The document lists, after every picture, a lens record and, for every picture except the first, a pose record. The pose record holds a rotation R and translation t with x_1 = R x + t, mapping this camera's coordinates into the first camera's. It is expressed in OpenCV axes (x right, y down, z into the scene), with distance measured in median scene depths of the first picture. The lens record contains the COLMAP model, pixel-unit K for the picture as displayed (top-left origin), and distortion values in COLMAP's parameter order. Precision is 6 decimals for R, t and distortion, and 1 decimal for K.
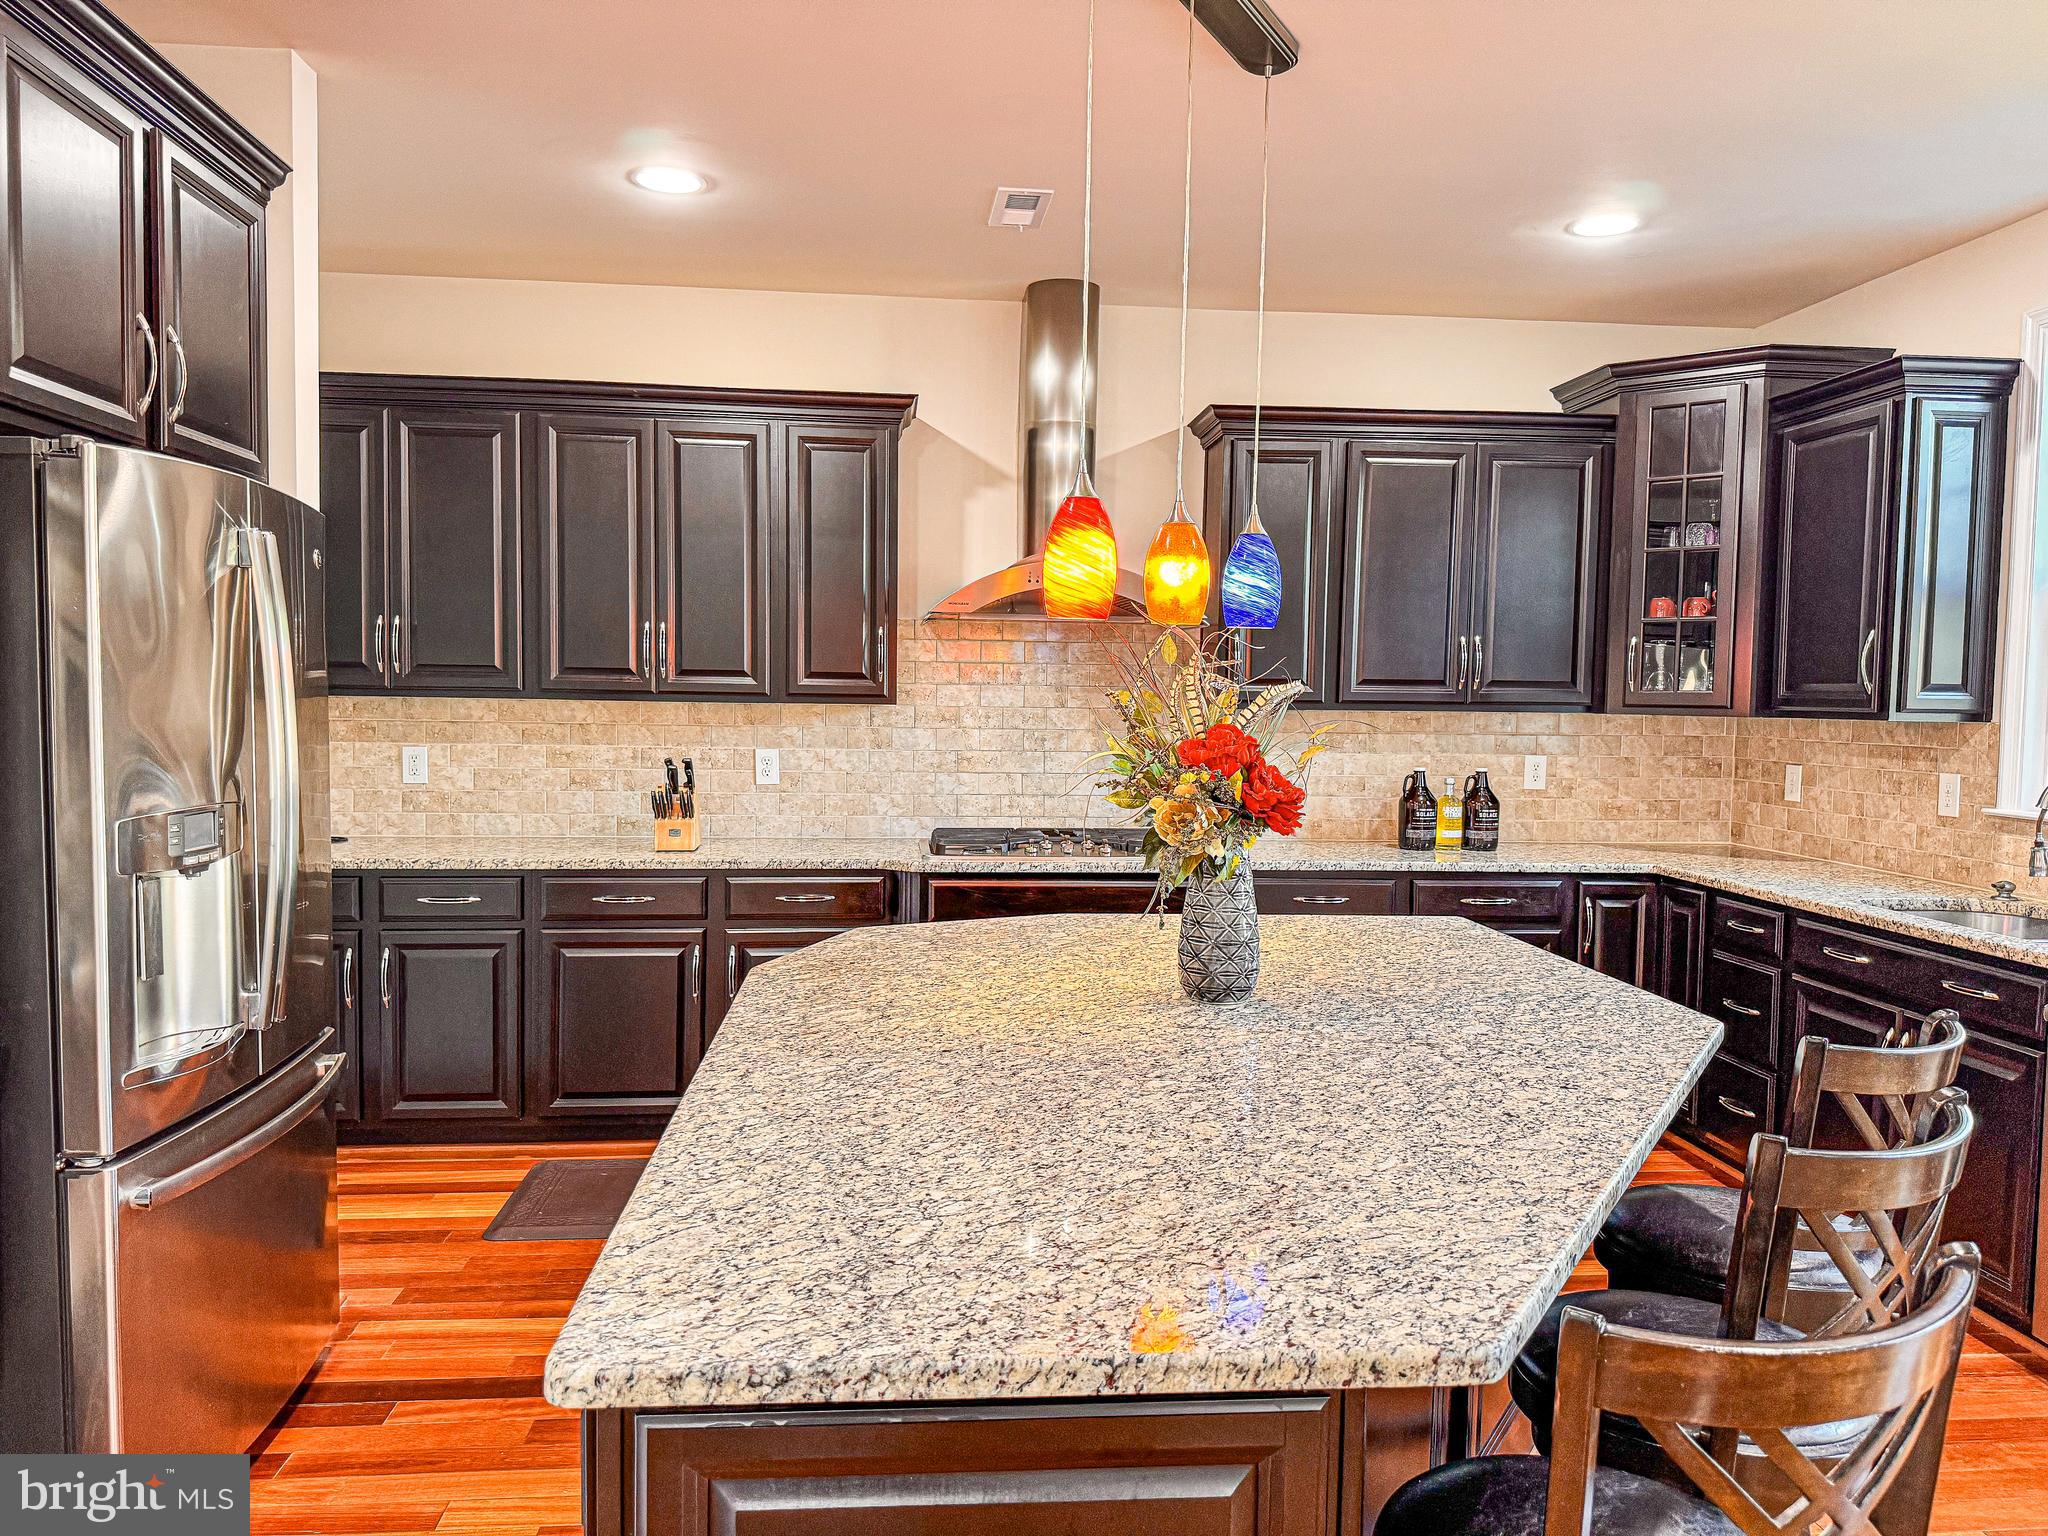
lens RADIAL K [[1420.2, 0, 1024.0], [0, 1420.2, 768.0], [0, 0, 1]] dist [0.130438, -0.204029]
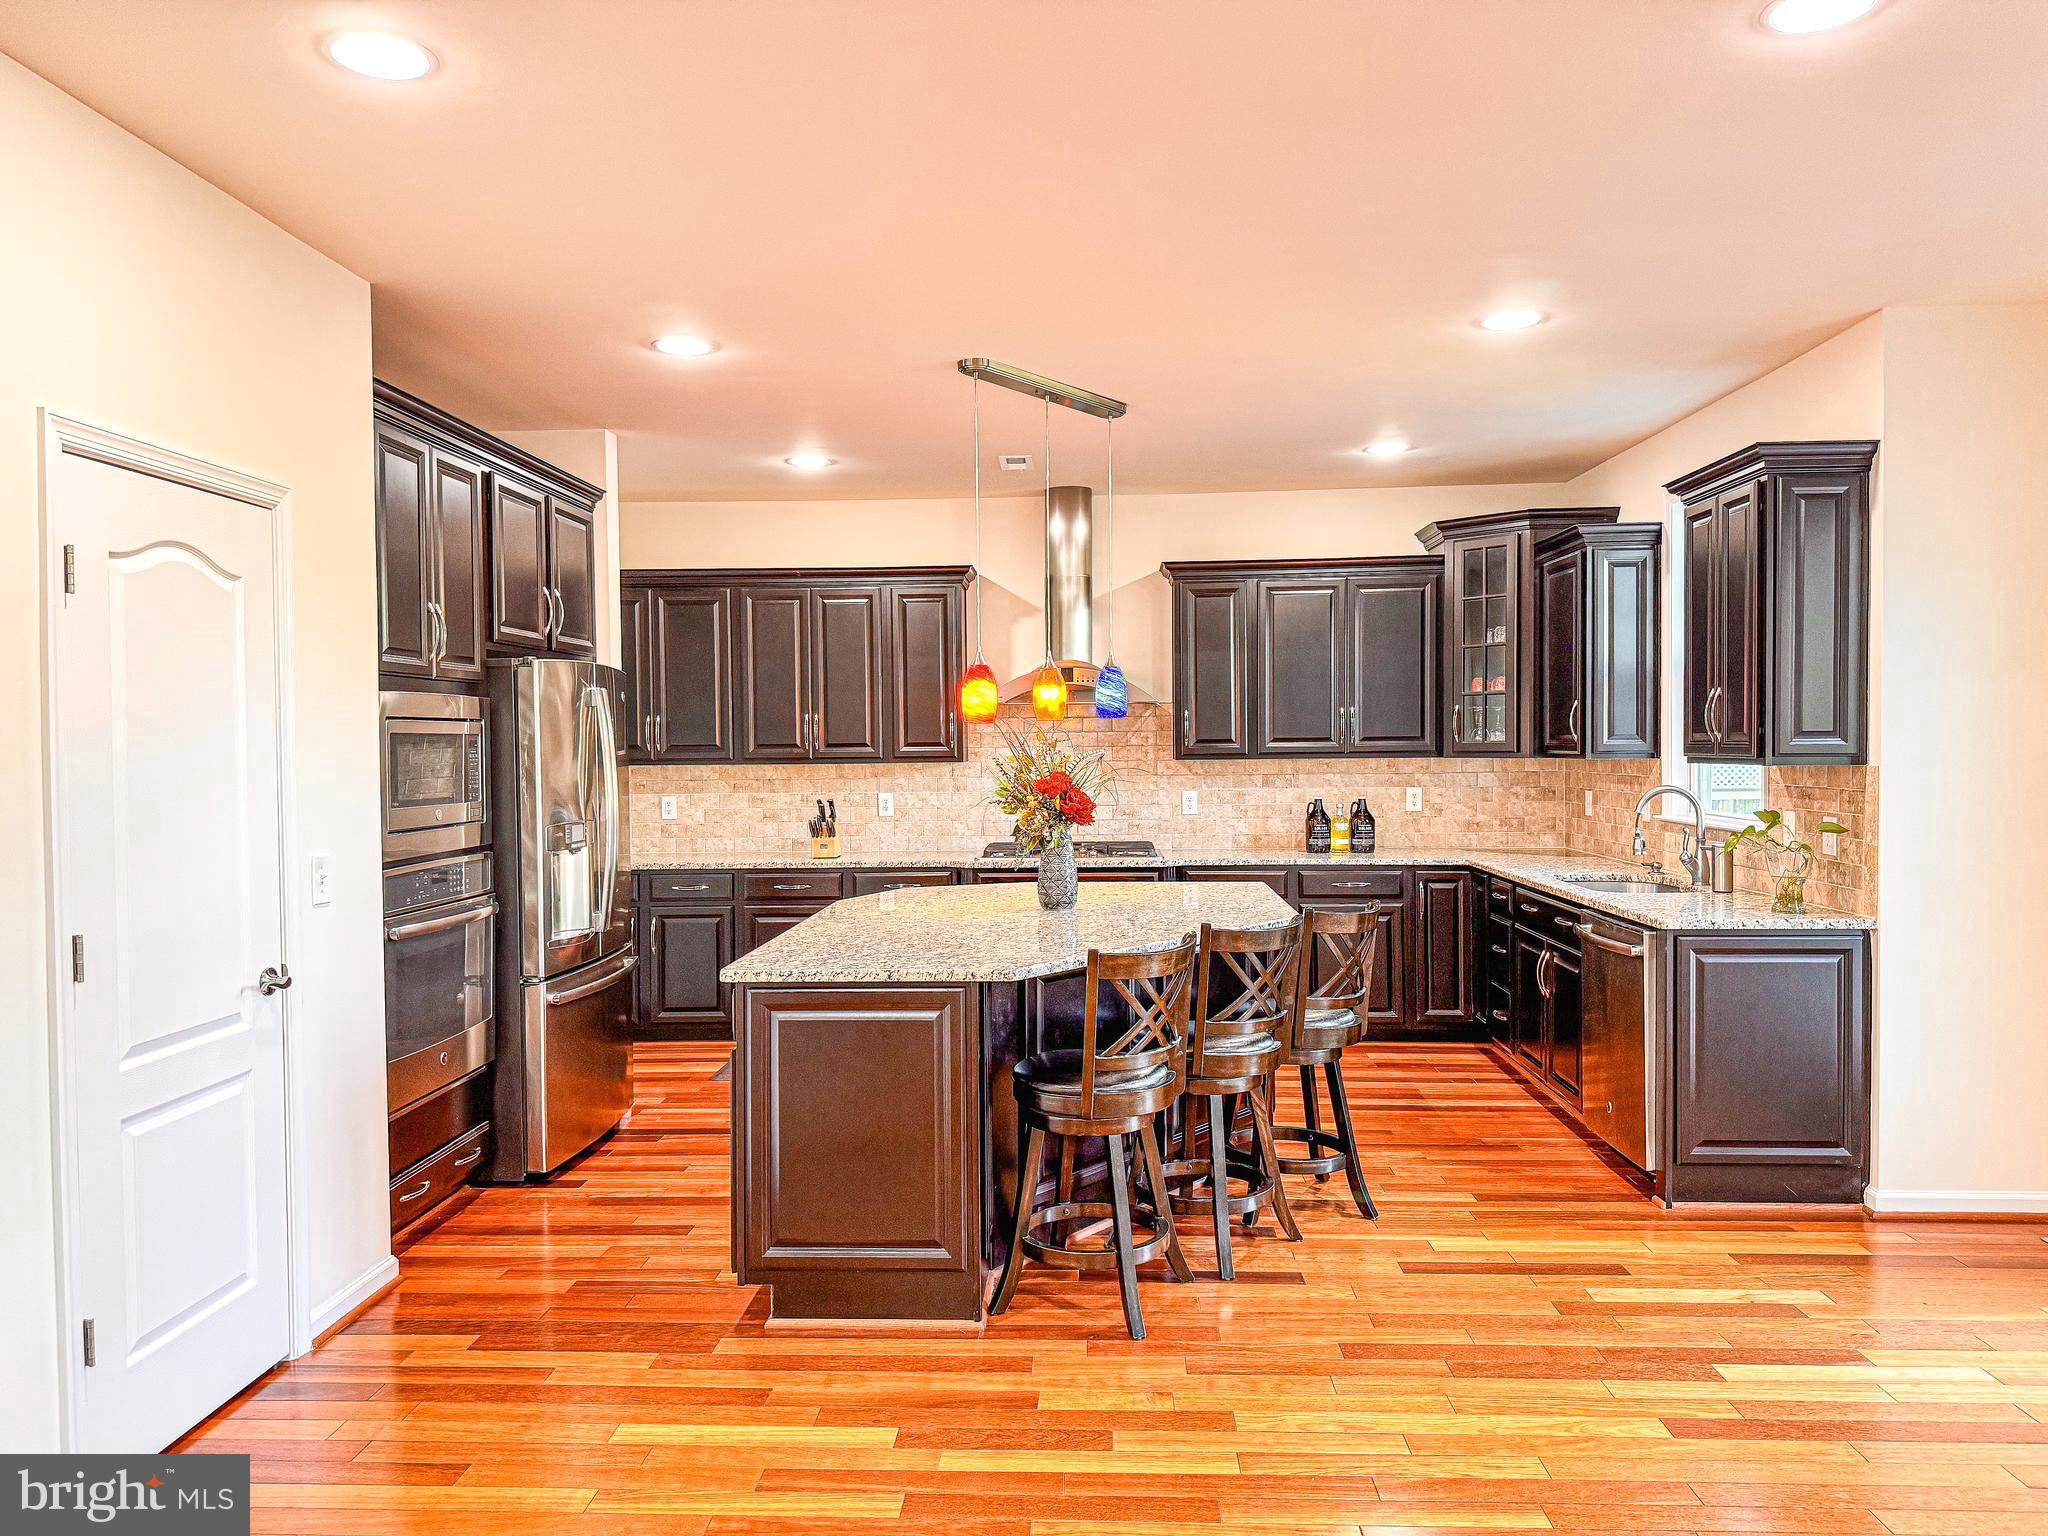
lens RADIAL K [[1420.2, 0, 1024.0], [0, 1420.2, 768.0], [0, 0, 1]] dist [0.130438, -0.204029]
pose [[0.988792, -0.022527, -0.147592, 0.197917], [0.017330, 0.999187, -0.036400, 0.018488], [0.148292, 0.033434, 0.988378, -0.500460]]
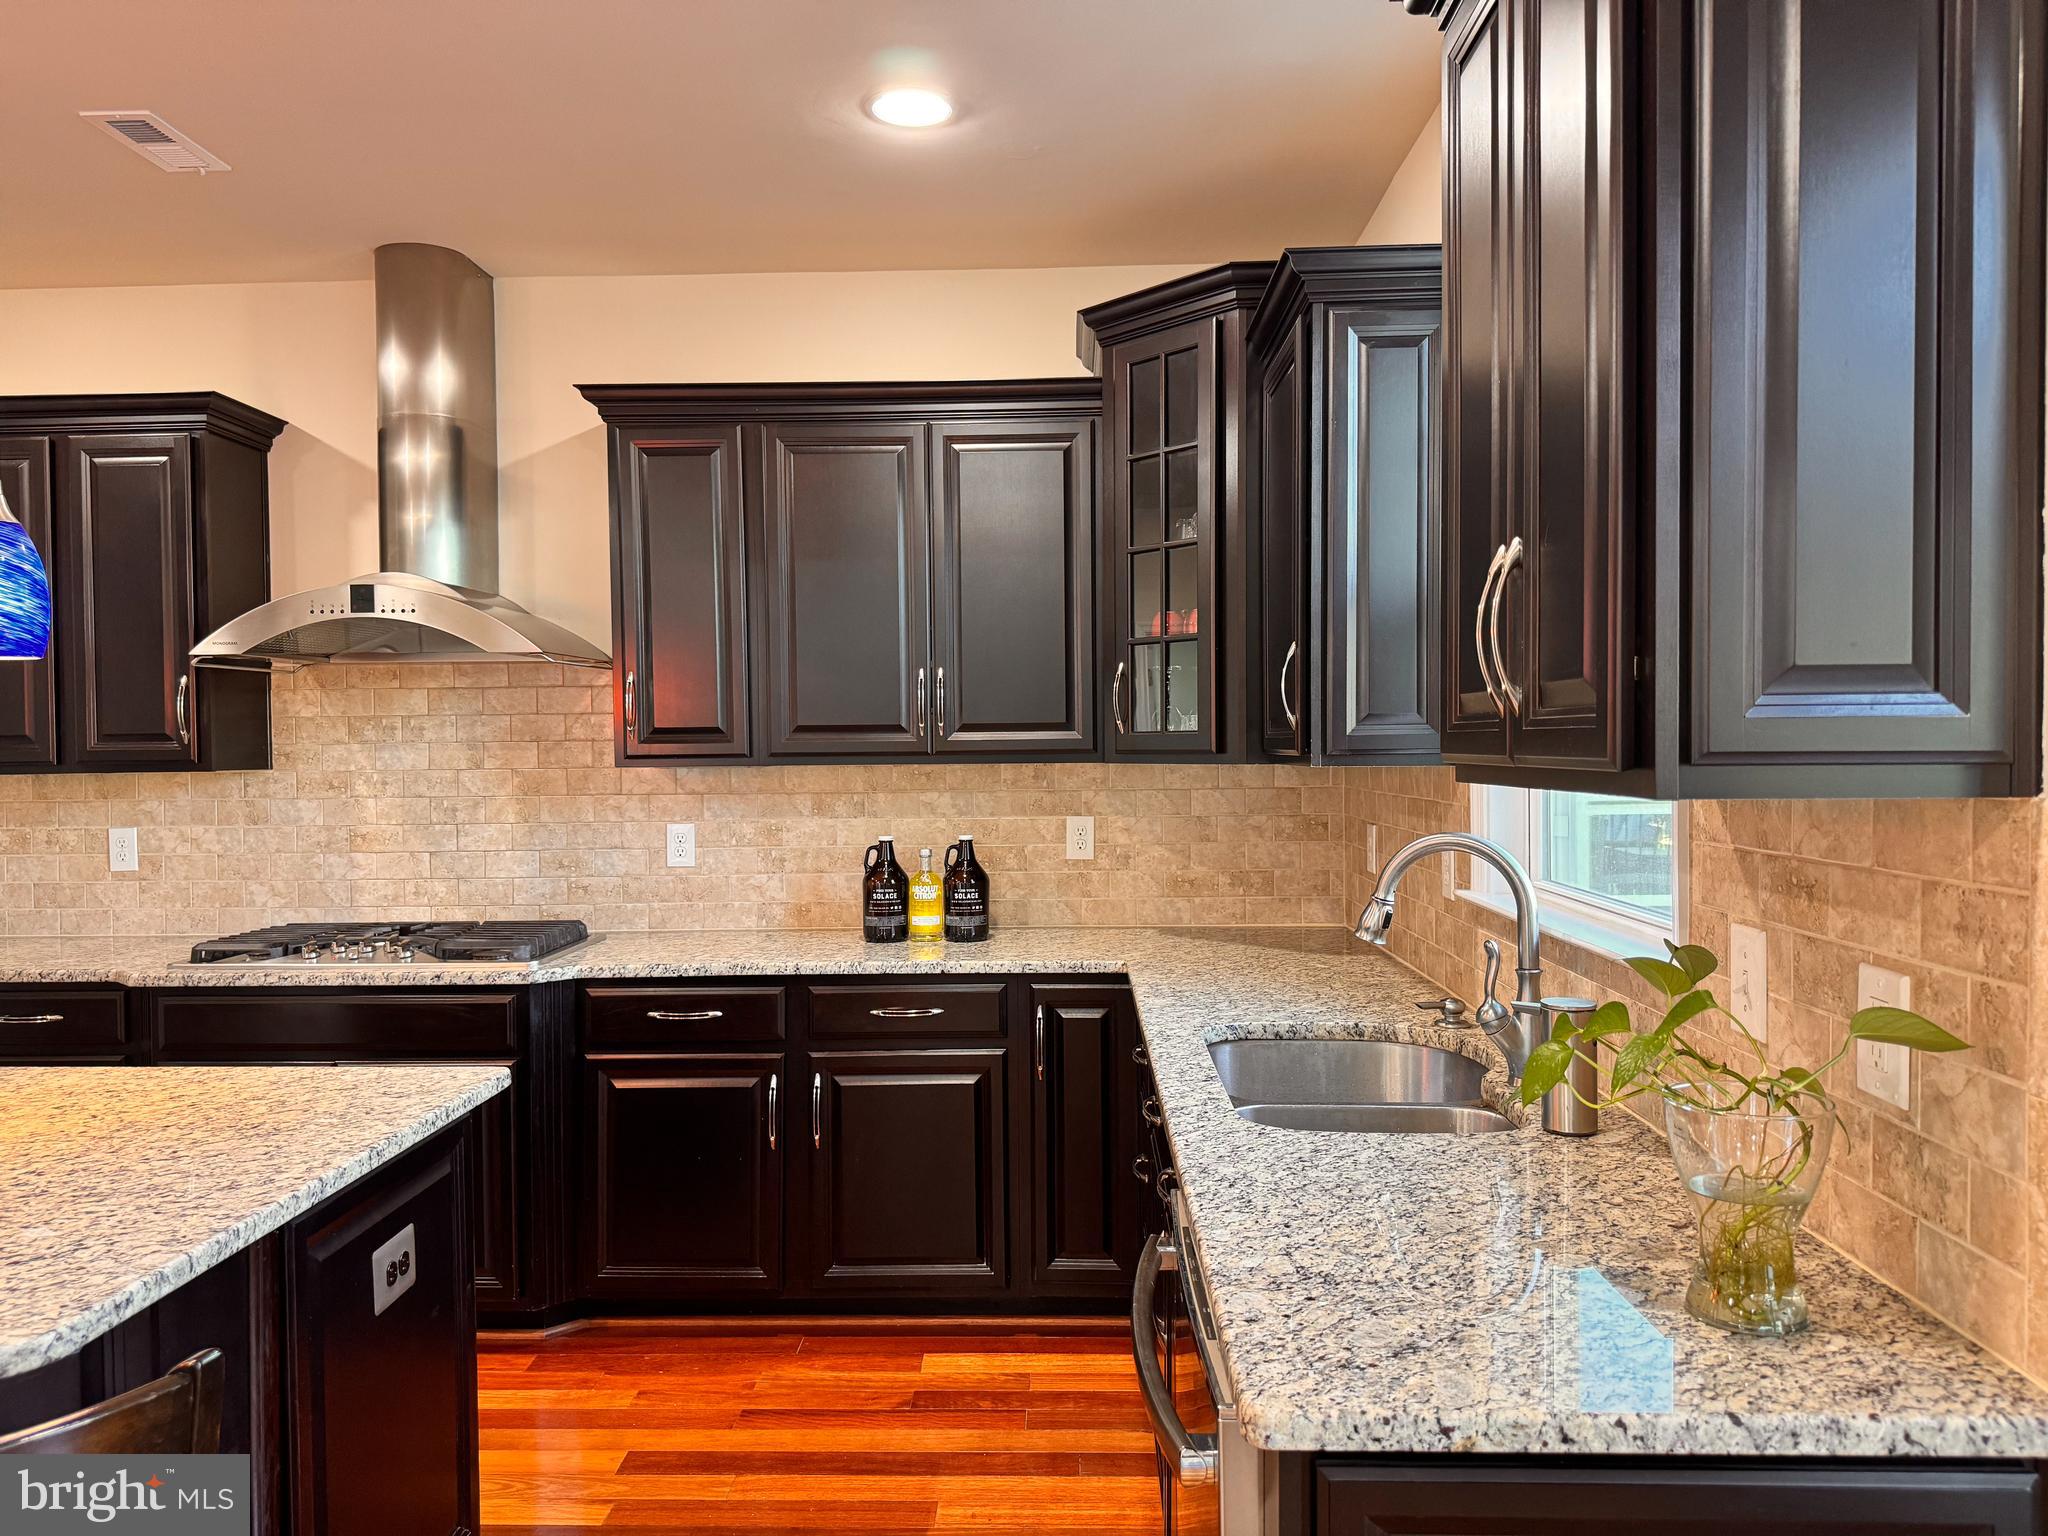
lens RADIAL K [[1420.2, 0, 1024.0], [0, 1420.2, 768.0], [0, 0, 1]] dist [0.130438, -0.204029]
pose [[0.991546, -0.023468, -0.127618, 0.459481], [0.018809, 0.999116, -0.037591, -0.007116], [0.128387, 0.034873, 0.991111, 0.240977]]
